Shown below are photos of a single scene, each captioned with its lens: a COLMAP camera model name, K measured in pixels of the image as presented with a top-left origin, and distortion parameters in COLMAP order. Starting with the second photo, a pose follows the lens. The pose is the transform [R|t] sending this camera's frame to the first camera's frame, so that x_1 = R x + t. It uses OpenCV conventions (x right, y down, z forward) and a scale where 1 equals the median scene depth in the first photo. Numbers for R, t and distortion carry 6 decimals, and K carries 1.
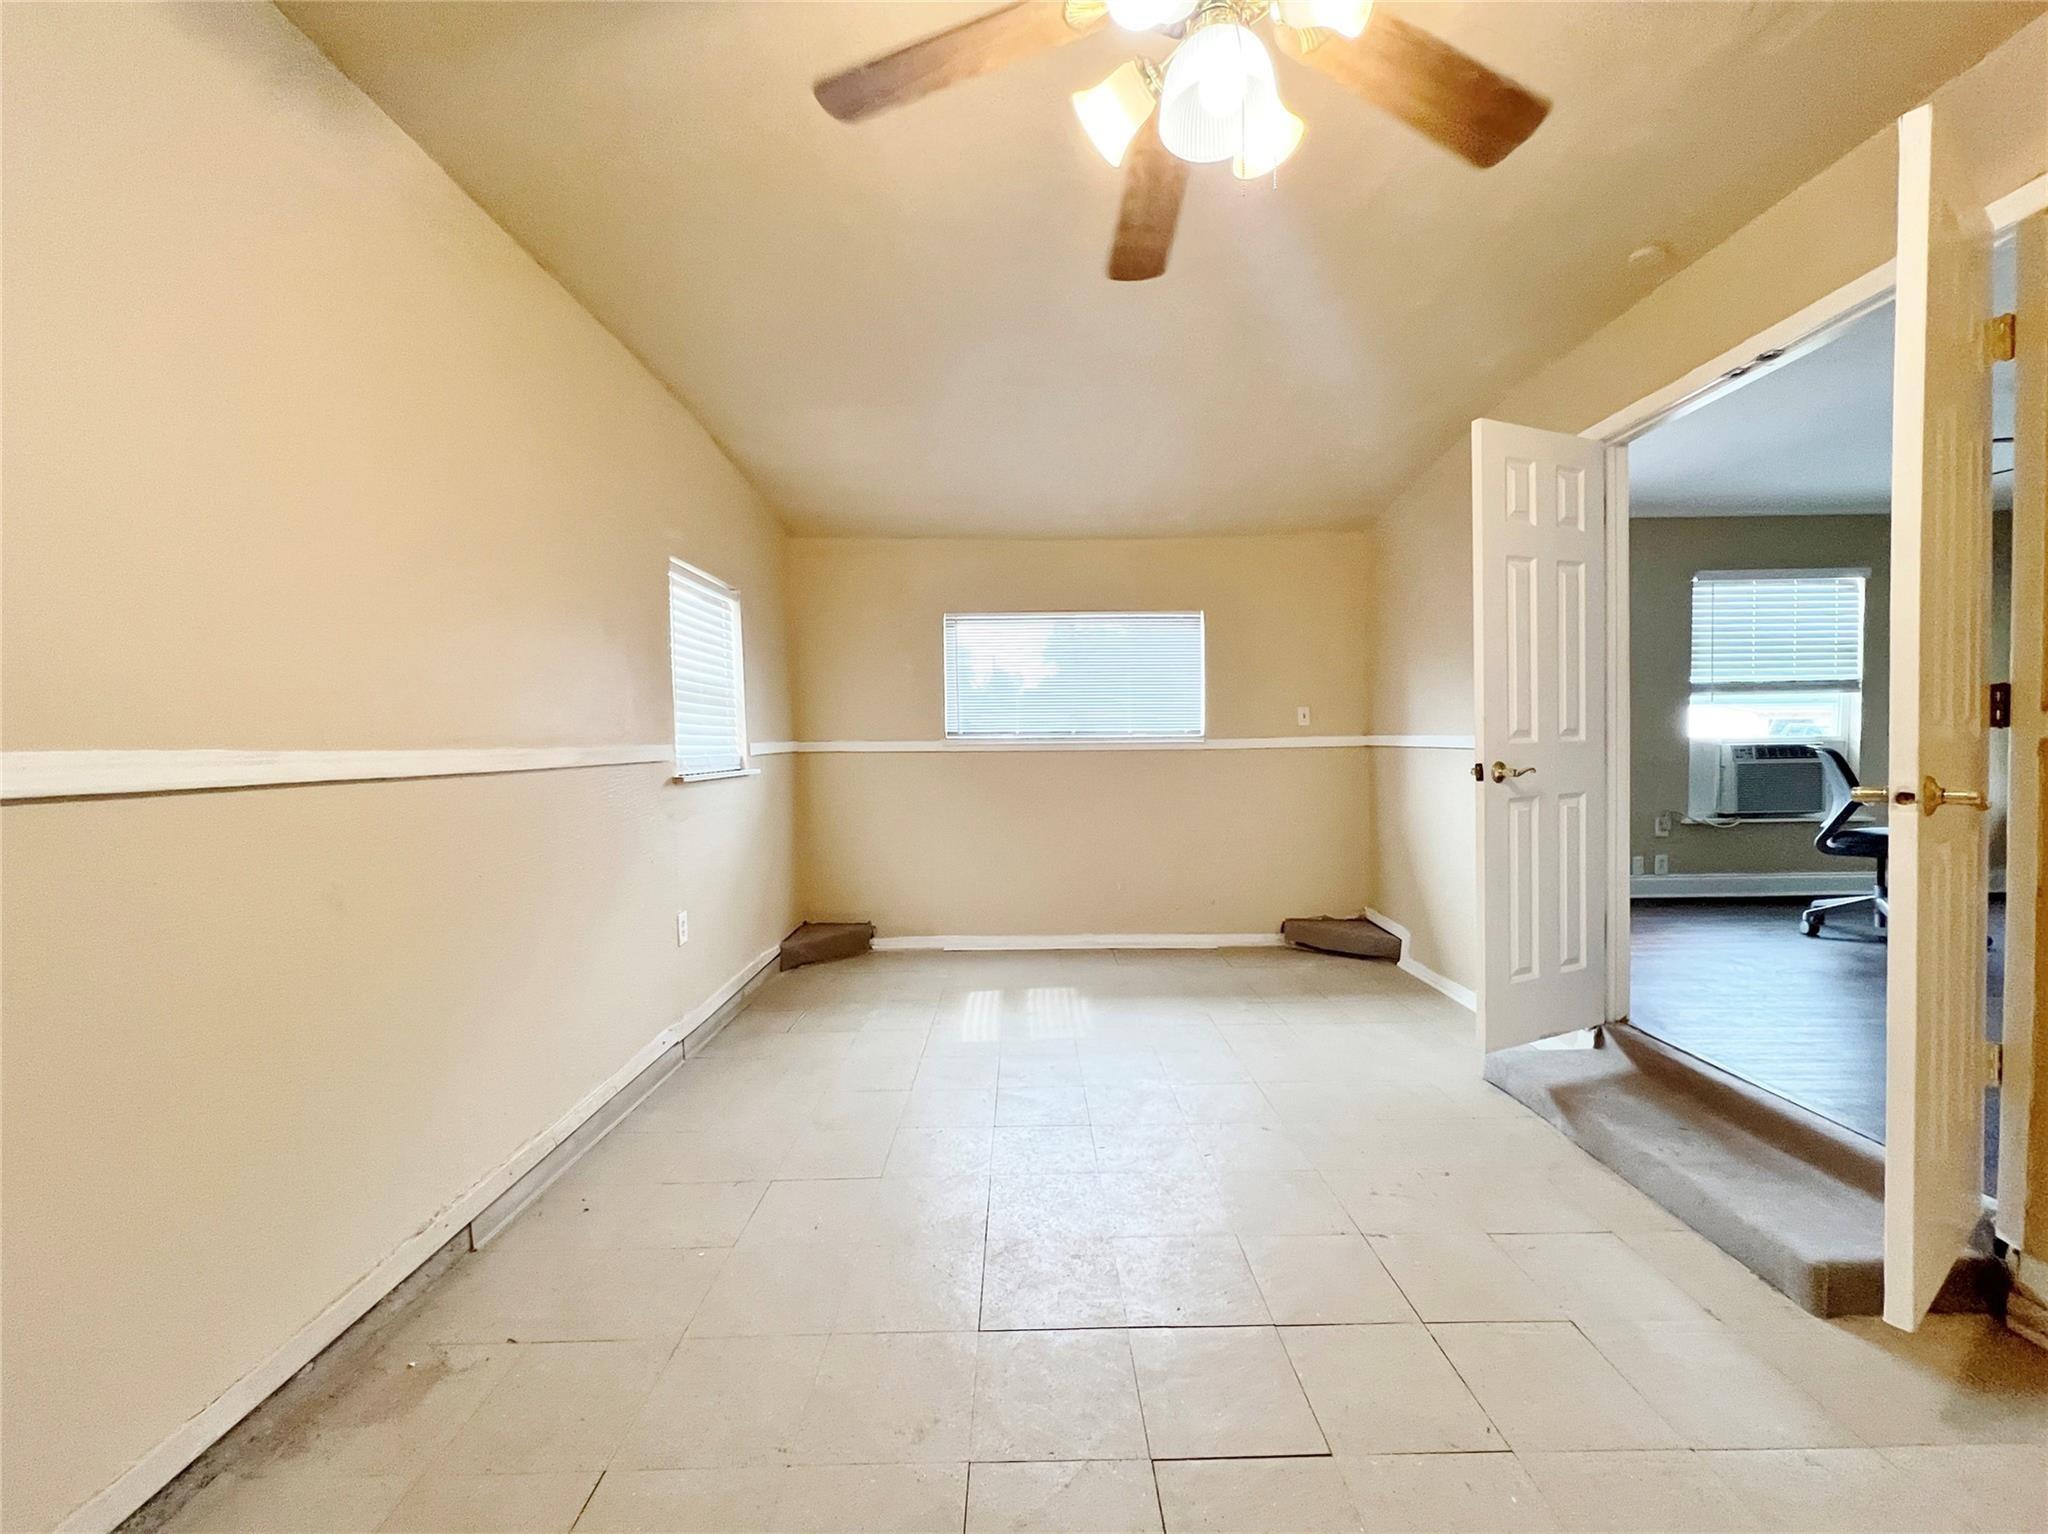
lens RADIAL K [[823.7, 0, 1024.0], [0, 823.7, 767.0], [0, 0, 1]] dist [-0.000093, 0.000064]
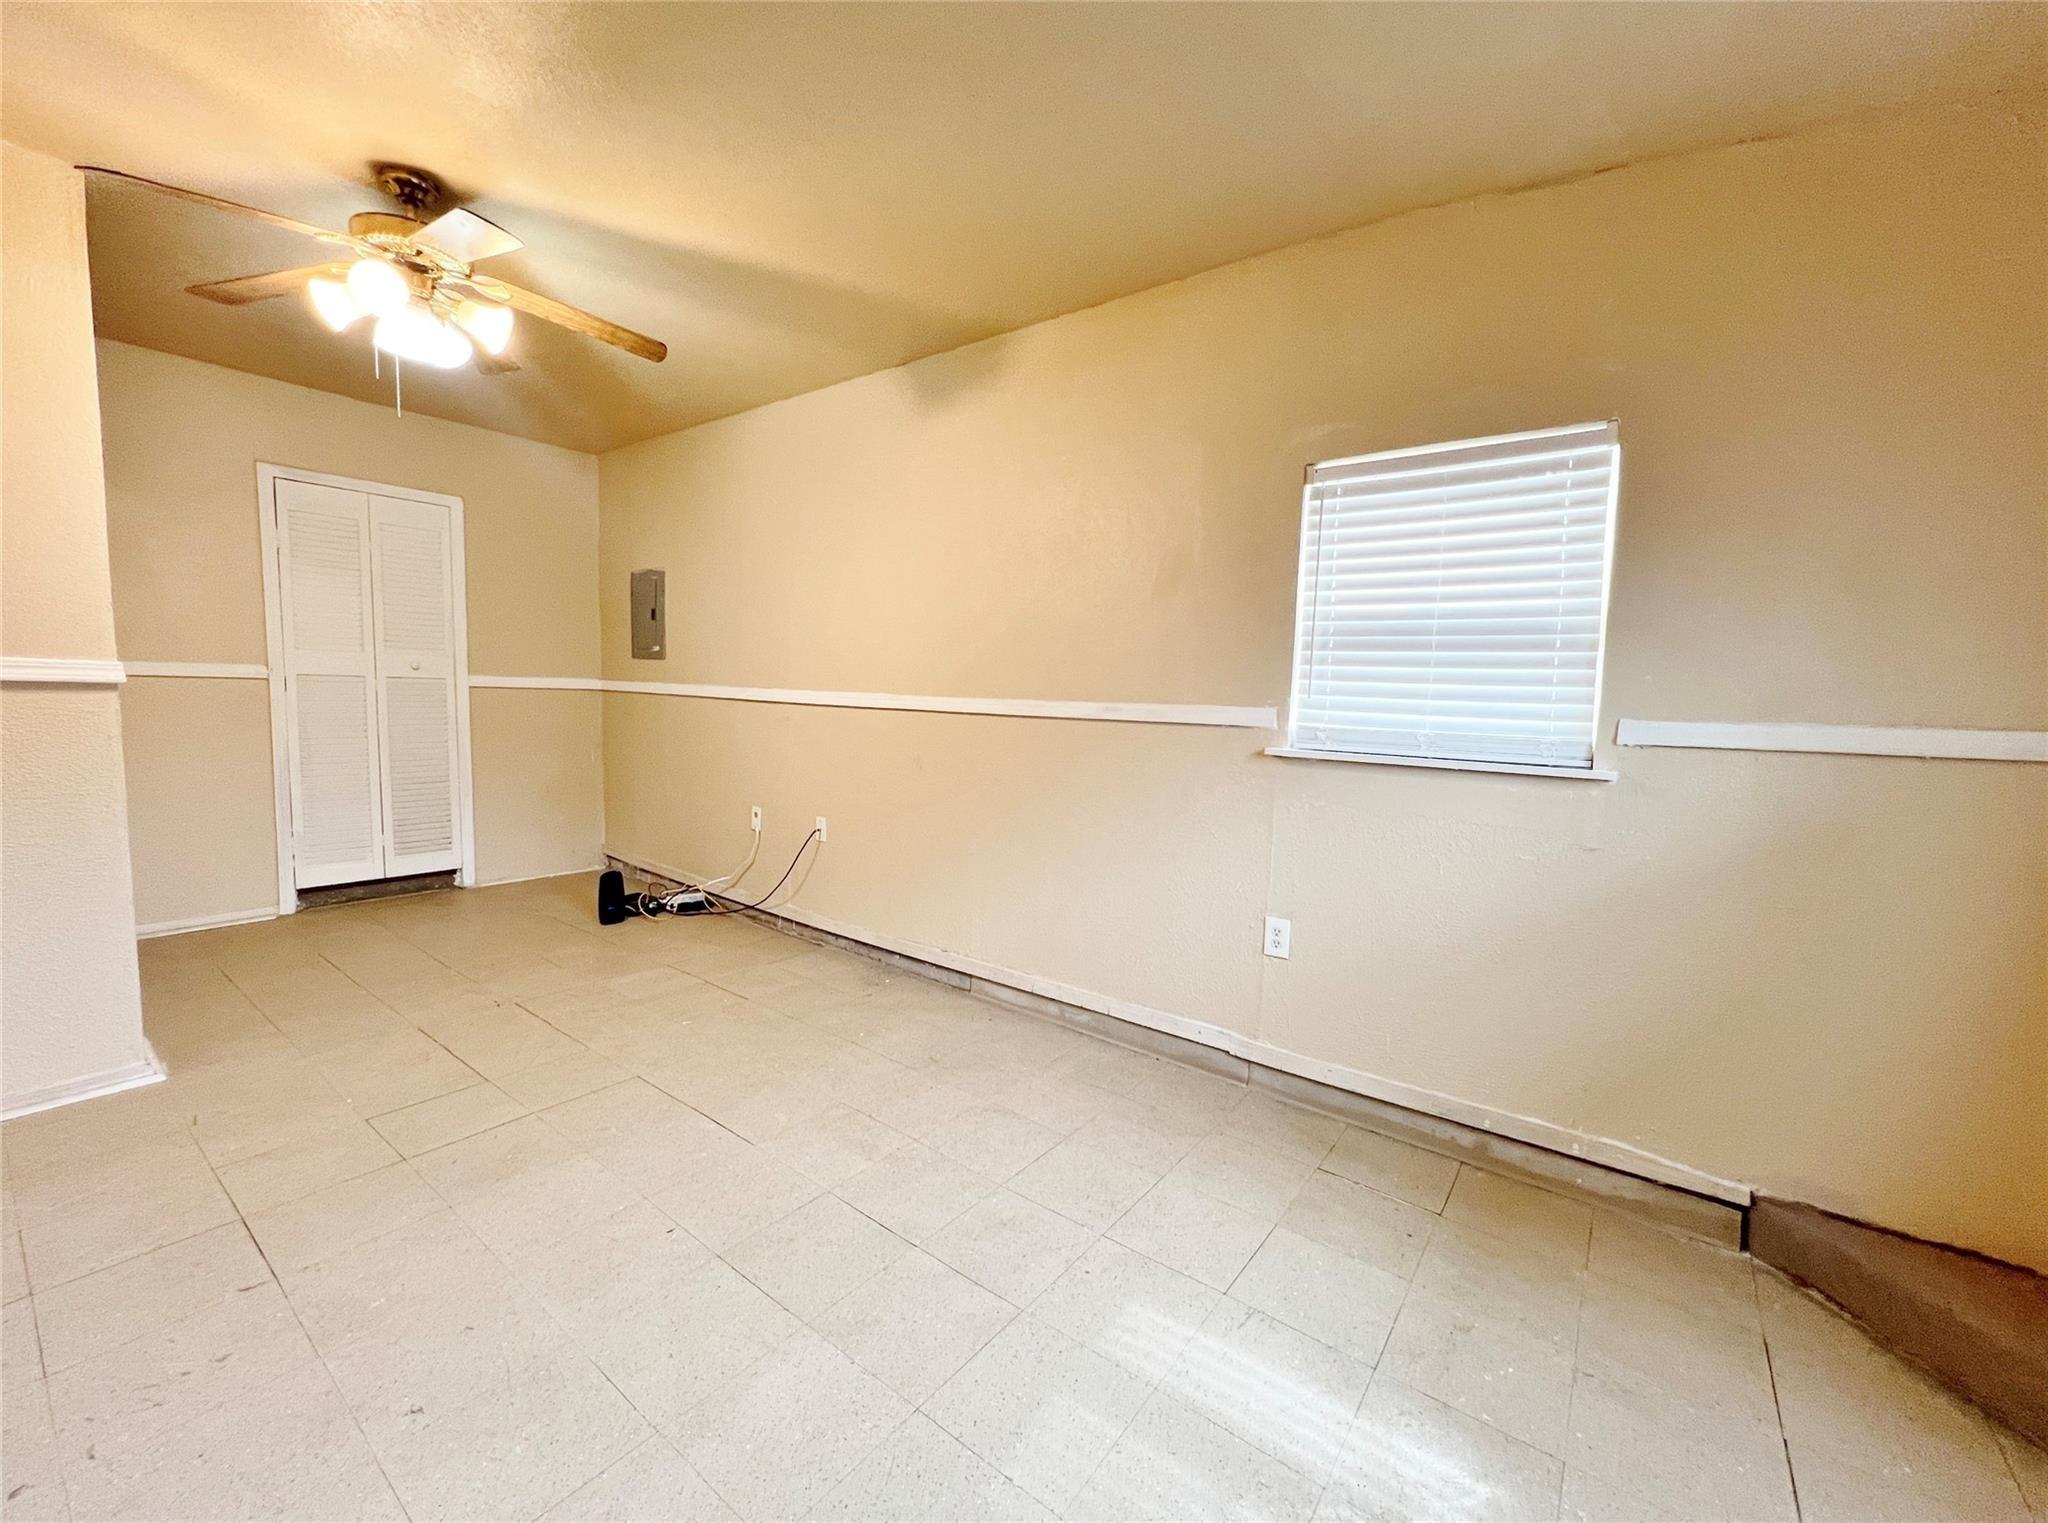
lens RADIAL K [[828.7, 0, 1029.9], [0, 828.7, 763.0], [0, 0, 1]] dist [0.001468, -0.000223]
pose [[-0.609495, 0.063338, -0.790256, 0.589867], [-0.045699, 0.992339, 0.114781, -0.089485], [0.791472, 0.106072, -0.601931, 2.090454]]
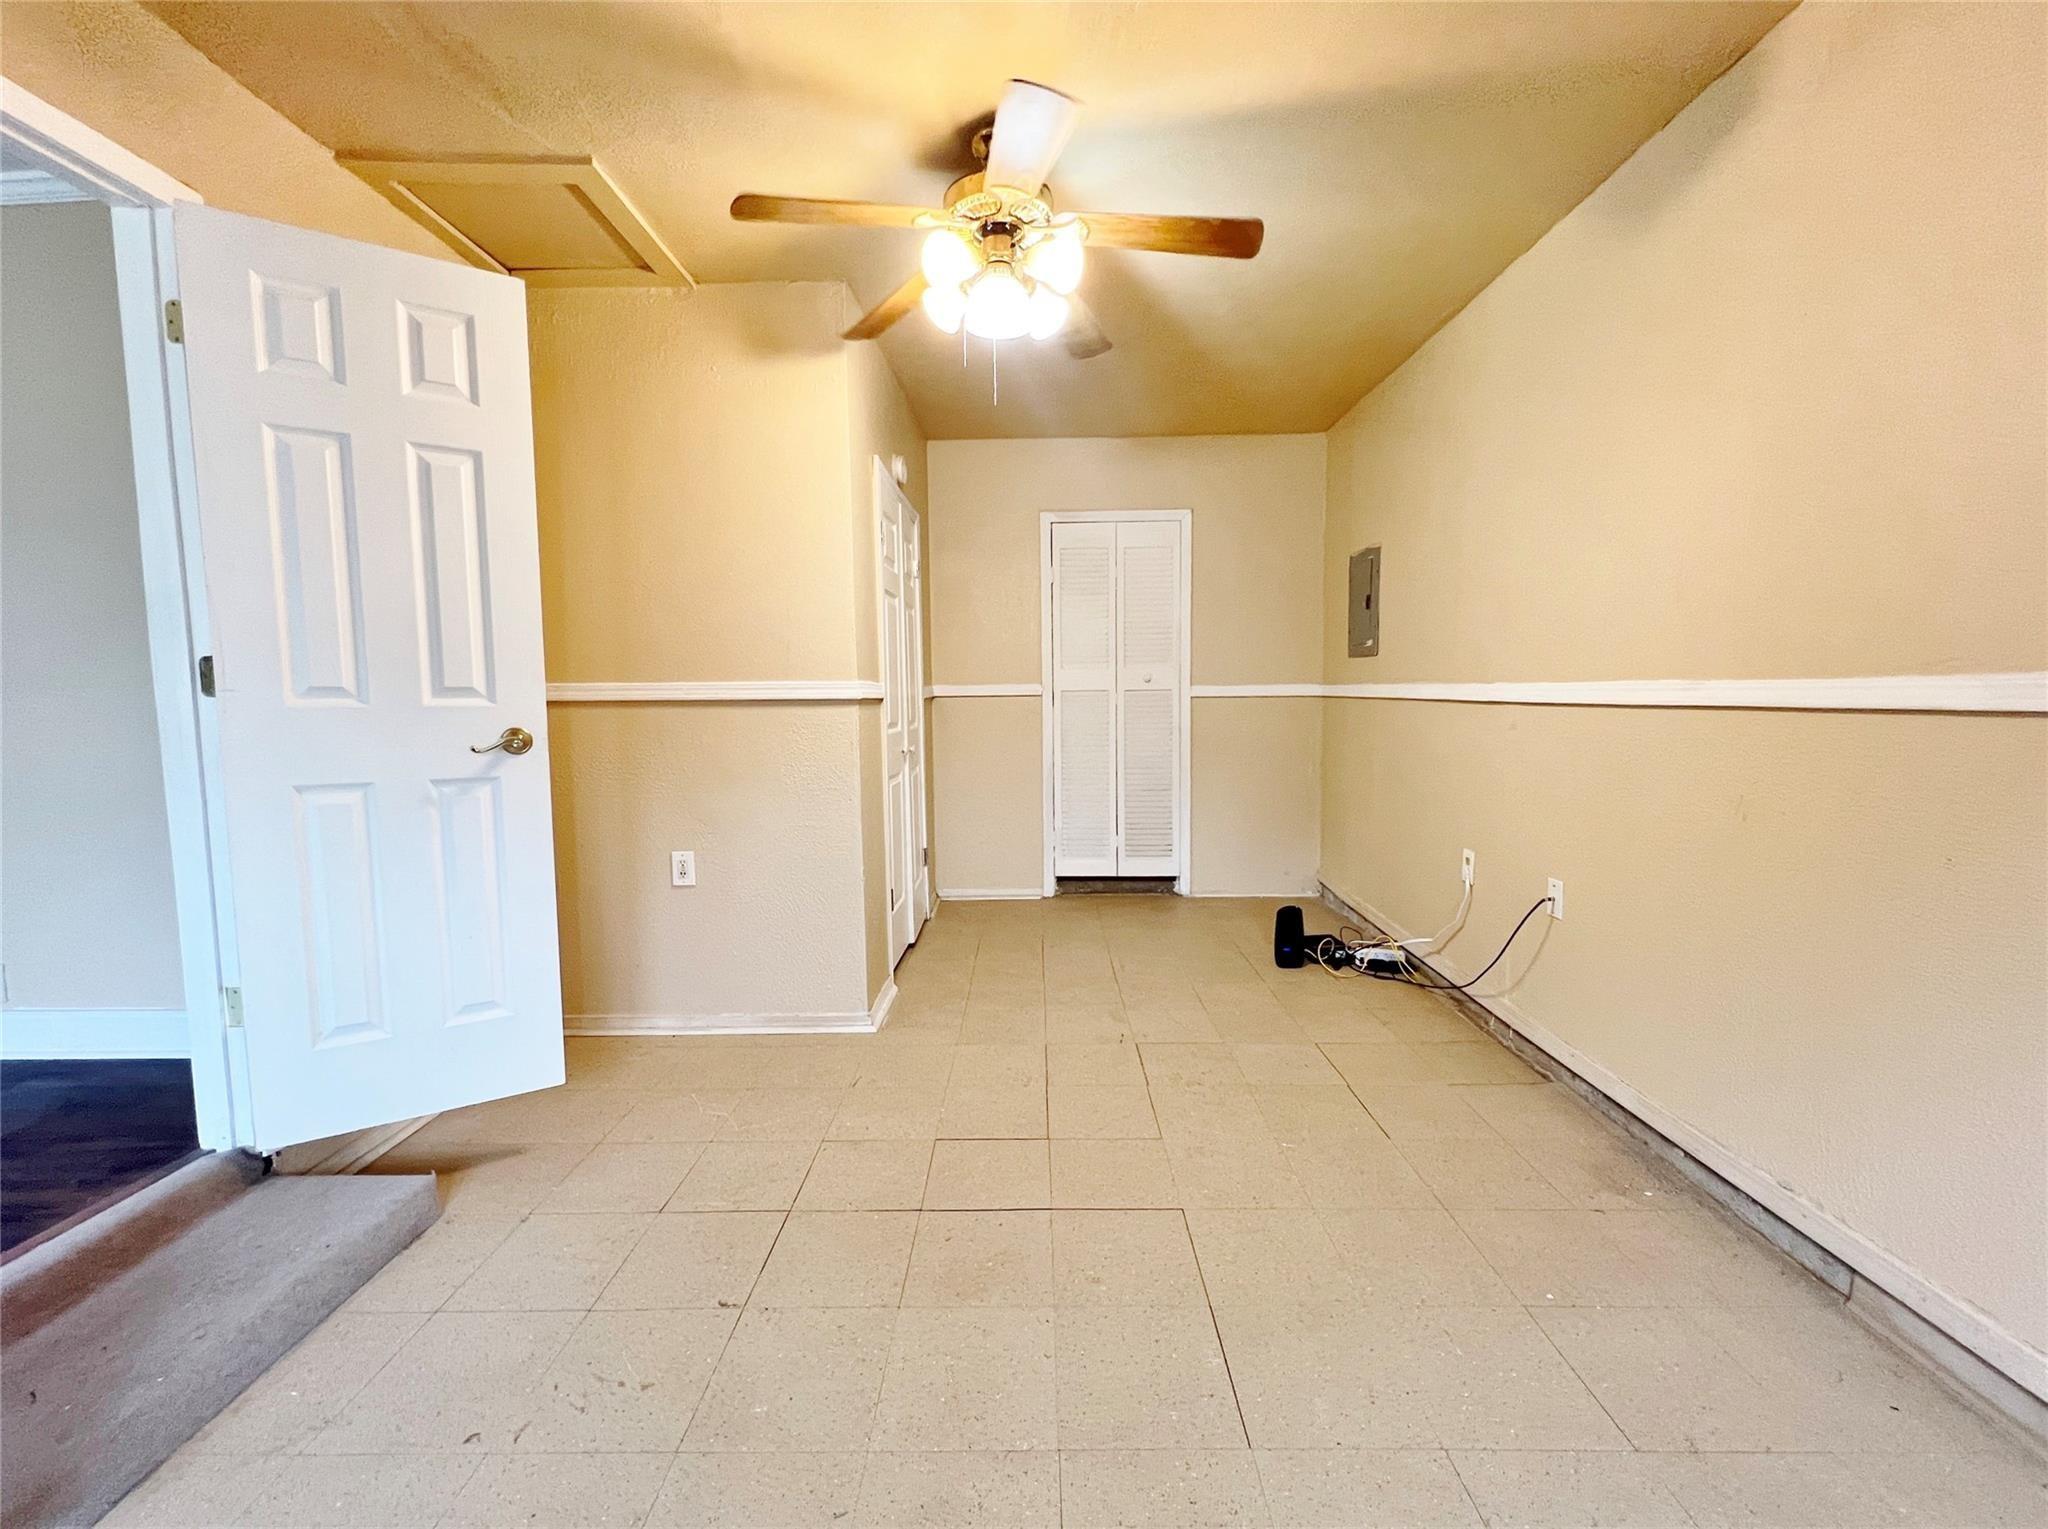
lens RADIAL K [[828.7, 0, 1029.9], [0, 828.7, 766.0], [0, 0, 1]] dist [0.001468, -0.000223]
pose [[-0.999633, 0.021692, 0.016215, 0.106116], [0.023407, 0.993159, 0.114399, -0.046253], [-0.013623, 0.114736, -0.993303, 1.760438]]
